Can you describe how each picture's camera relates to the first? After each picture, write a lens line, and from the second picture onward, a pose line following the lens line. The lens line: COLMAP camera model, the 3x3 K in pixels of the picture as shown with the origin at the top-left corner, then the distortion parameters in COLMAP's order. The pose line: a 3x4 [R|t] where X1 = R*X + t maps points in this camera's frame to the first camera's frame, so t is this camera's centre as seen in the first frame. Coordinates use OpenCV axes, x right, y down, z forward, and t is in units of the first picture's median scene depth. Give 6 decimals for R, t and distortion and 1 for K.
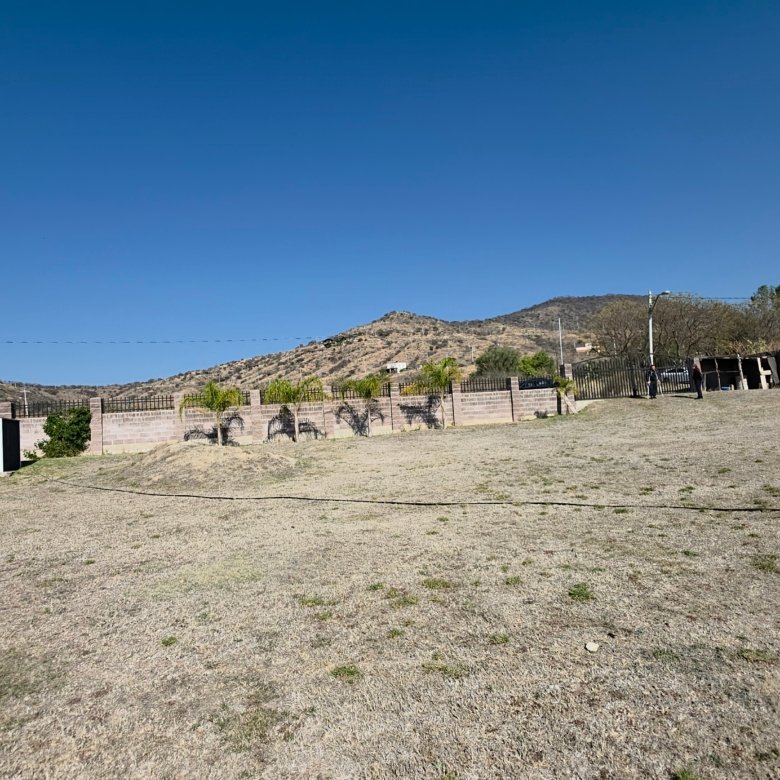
lens RADIAL K [[551.7, 0, 388.2], [0, 551.7, 388.3], [0, 0, 1]] dist [0.007225, -0.002727]
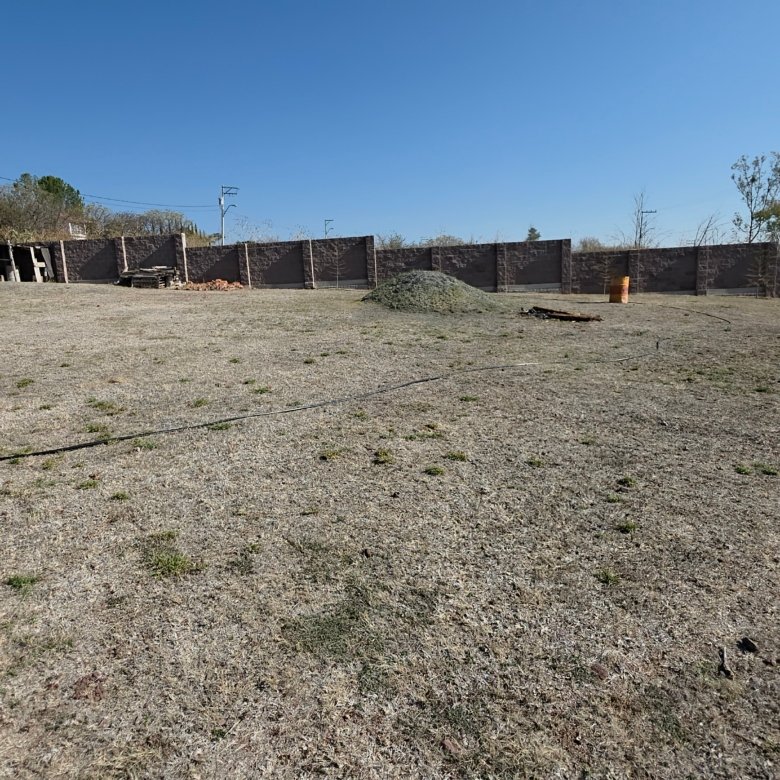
lens RADIAL K [[551.7, 0, 386.0], [0, 551.7, 383.6], [0, 0, 1]] dist [0.007225, -0.002727]
pose [[0.389948, -0.102129, 0.915156, 0.046515], [-0.058960, 0.989022, 0.135496, 0.008892], [-0.918947, -0.106794, 0.379646, 0.102503]]
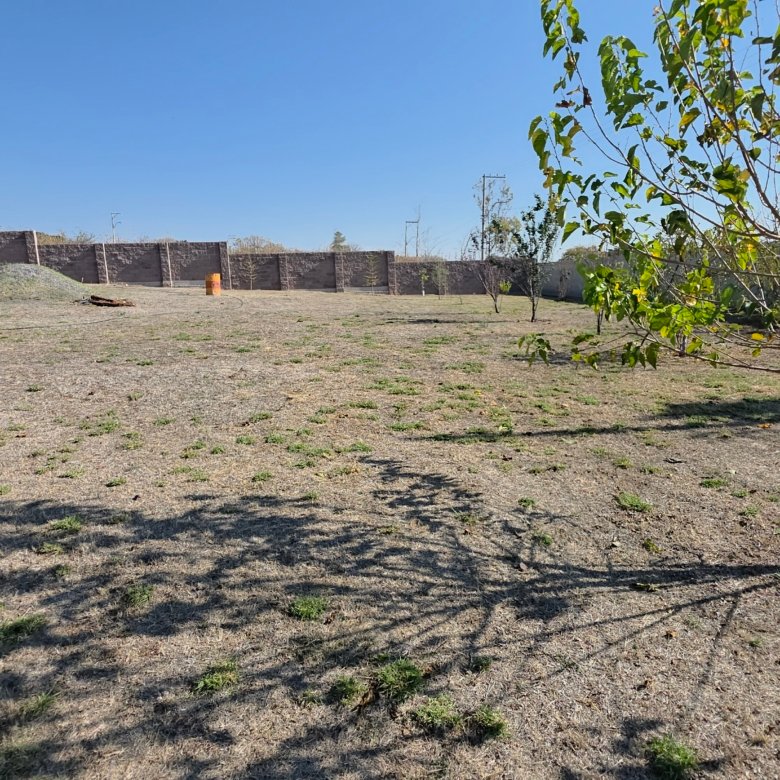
lens RADIAL K [[551.7, 0, 390.4], [0, 551.7, 391.5], [0, 0, 1]] dist [0.007225, -0.002727]
pose [[0.117453, -0.121766, 0.985585, -0.007633], [-0.061563, 0.989653, 0.129605, 0.004876], [-0.991168, -0.075898, 0.108742, -0.245896]]
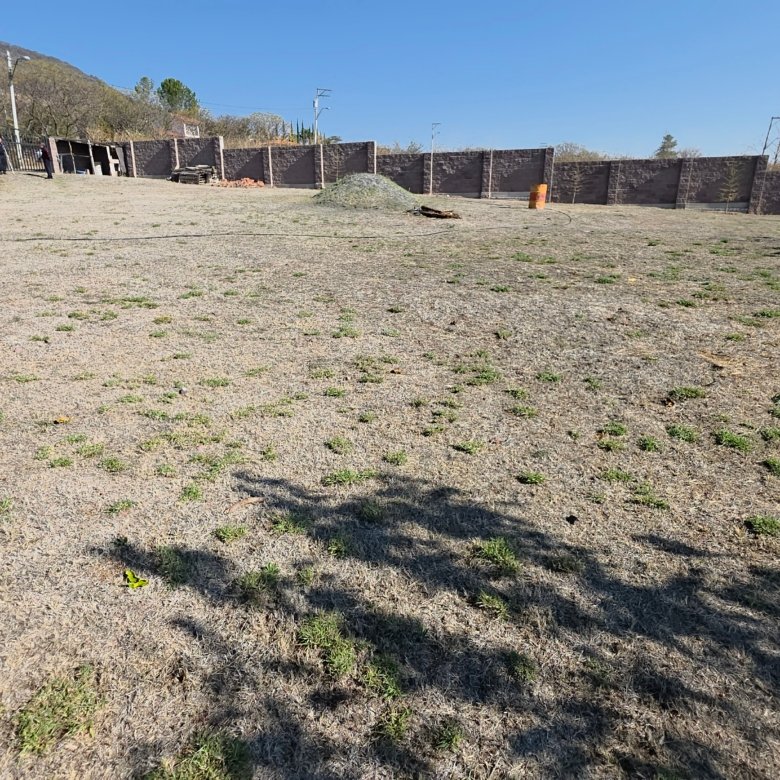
lens RADIAL K [[551.7, 0, 388.9], [0, 551.7, 388.6], [0, 0, 1]] dist [0.007225, -0.002727]
pose [[0.588267, -0.193158, 0.785259, 0.026022], [-0.101545, 0.945723, 0.308700, 0.005812], [-0.802266, -0.261338, 0.536723, -0.194936]]
